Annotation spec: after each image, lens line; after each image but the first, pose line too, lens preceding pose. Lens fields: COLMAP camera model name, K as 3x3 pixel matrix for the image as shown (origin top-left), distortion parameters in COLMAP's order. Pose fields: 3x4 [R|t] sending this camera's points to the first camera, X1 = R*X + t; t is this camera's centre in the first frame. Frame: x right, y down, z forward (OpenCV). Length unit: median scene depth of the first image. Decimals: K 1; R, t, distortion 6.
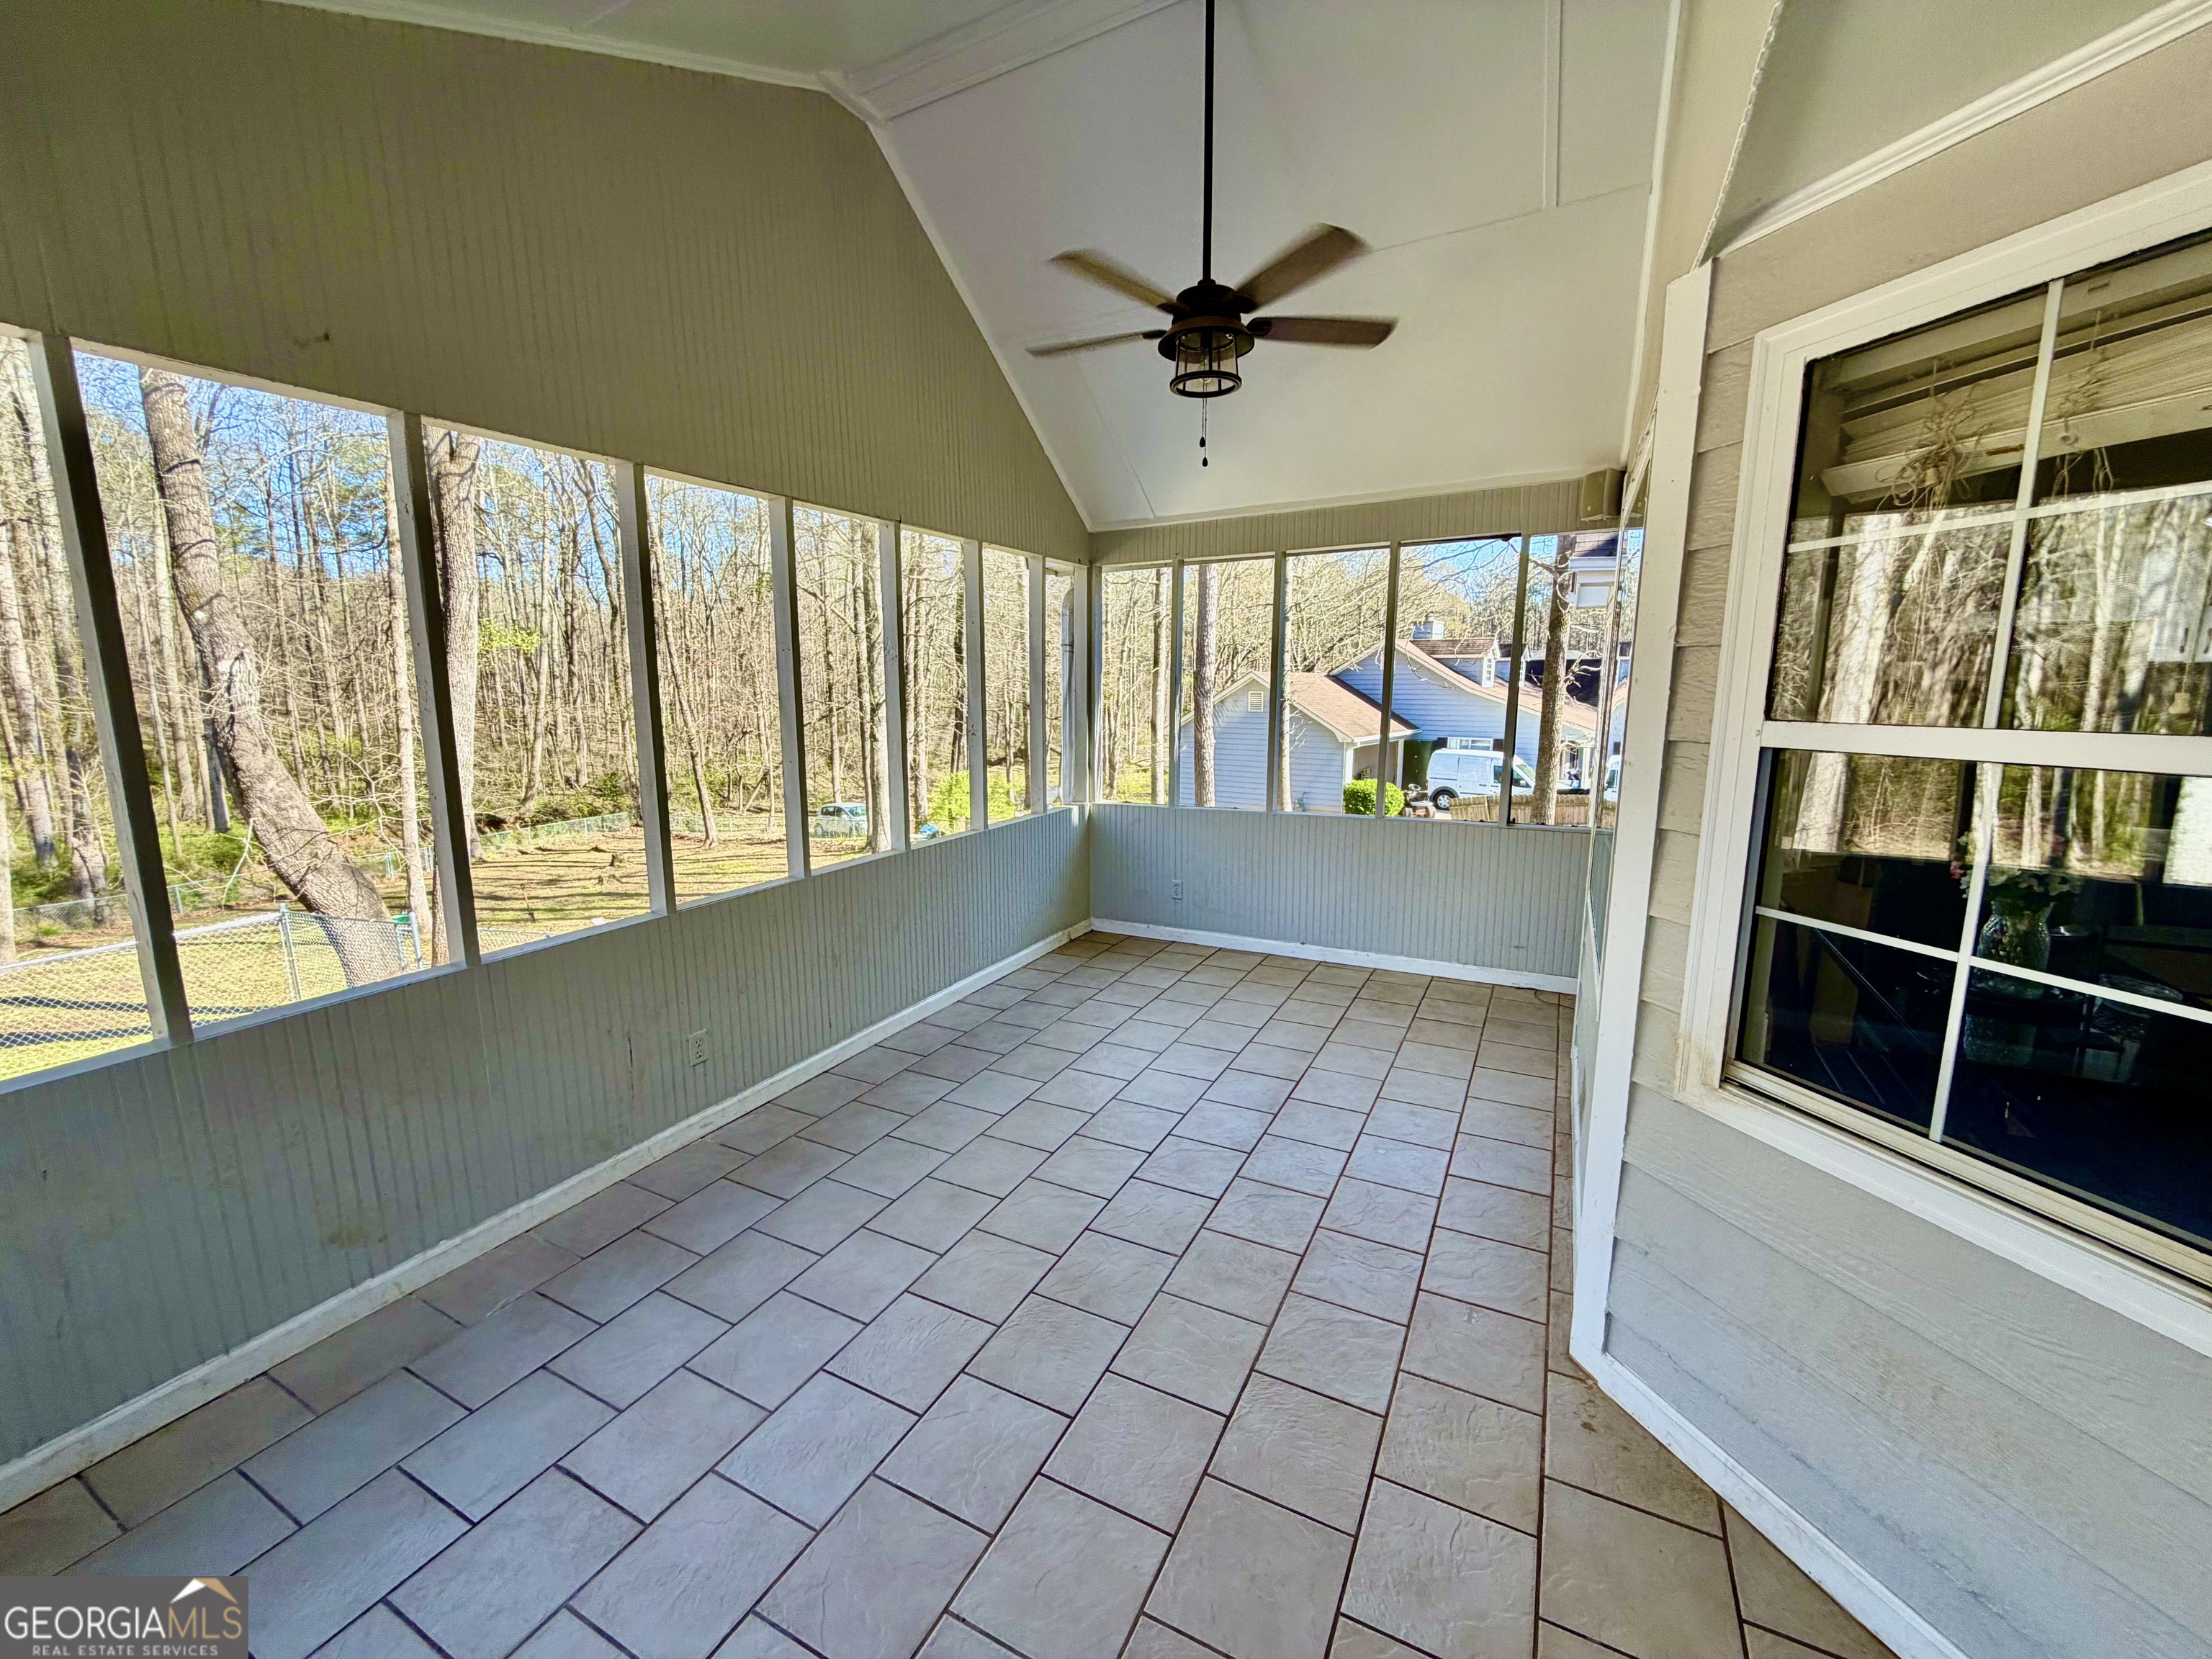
lens RADIAL K [[884.2, 0, 1094.9], [0, 884.2, 829.2], [0, 0, 1]] dist [0.000226, -0.005467]
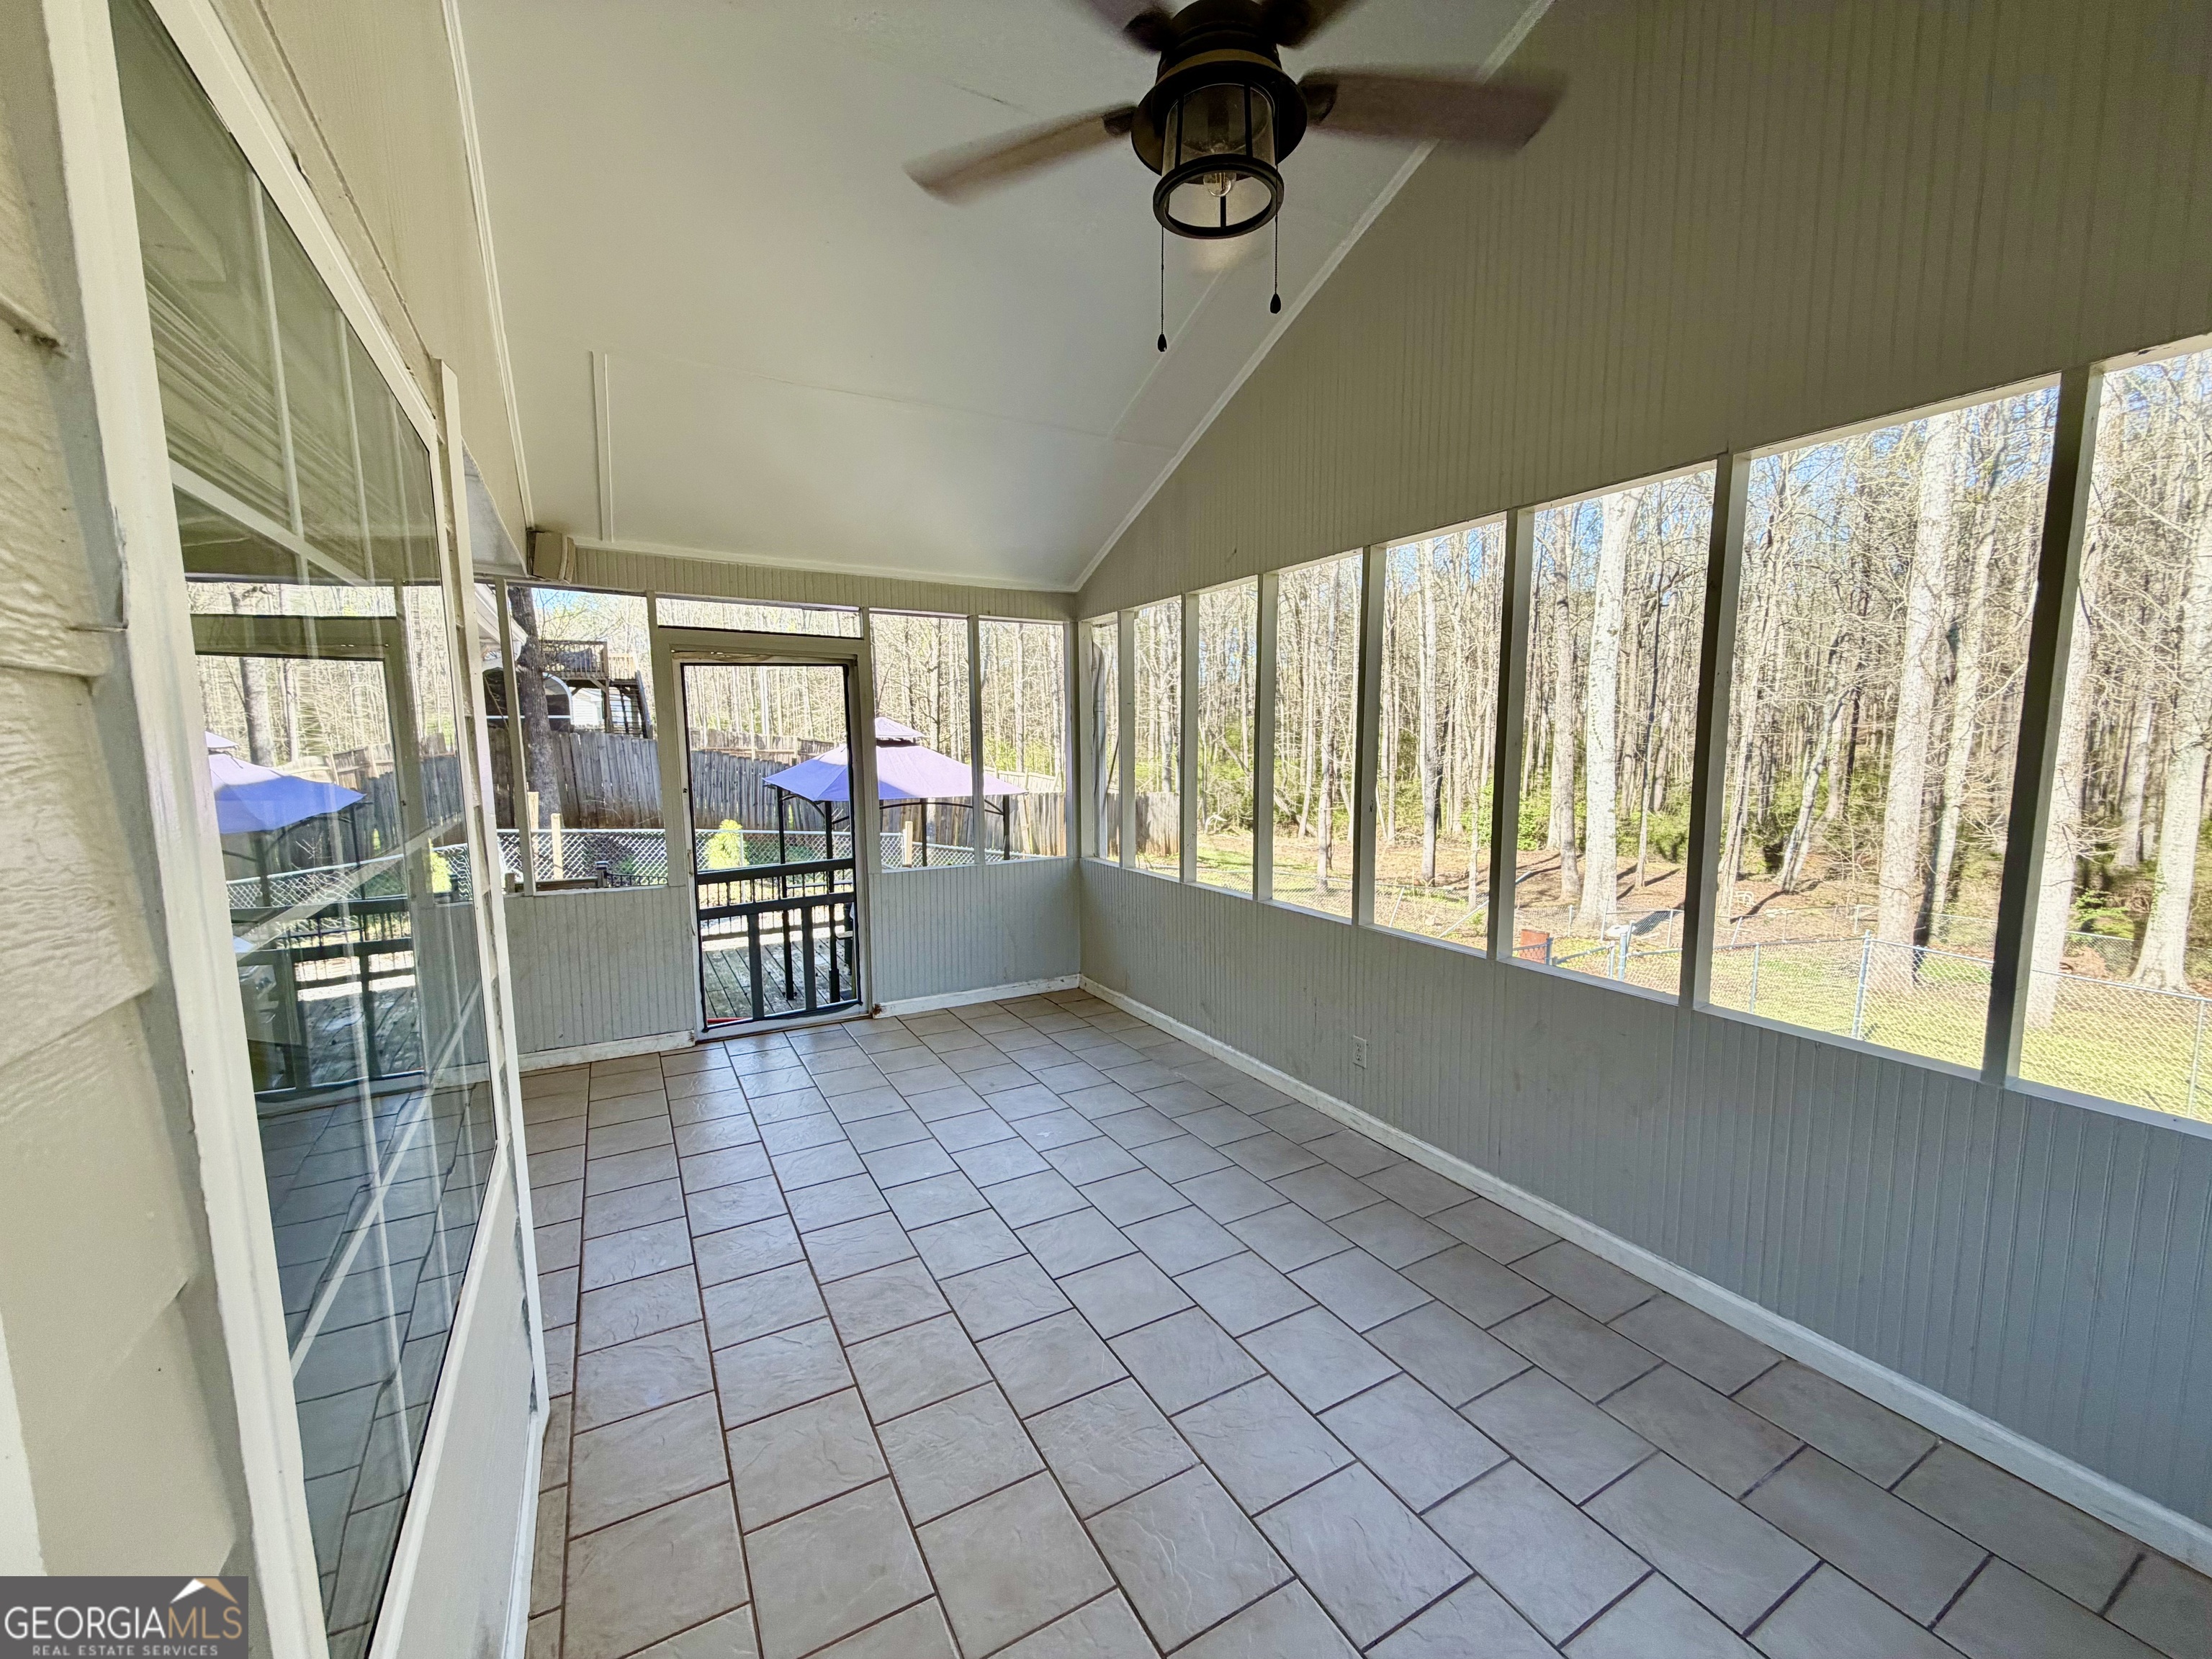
lens RADIAL K [[884.2, 0, 1094.9], [0, 884.2, 829.2], [0, 0, 1]] dist [0.000226, -0.005467]
pose [[-0.553281, 0.099868, -0.826986, 0.617981], [-0.129395, 0.970432, 0.203759, -0.206801], [0.822883, 0.219744, -0.524000, 1.201015]]
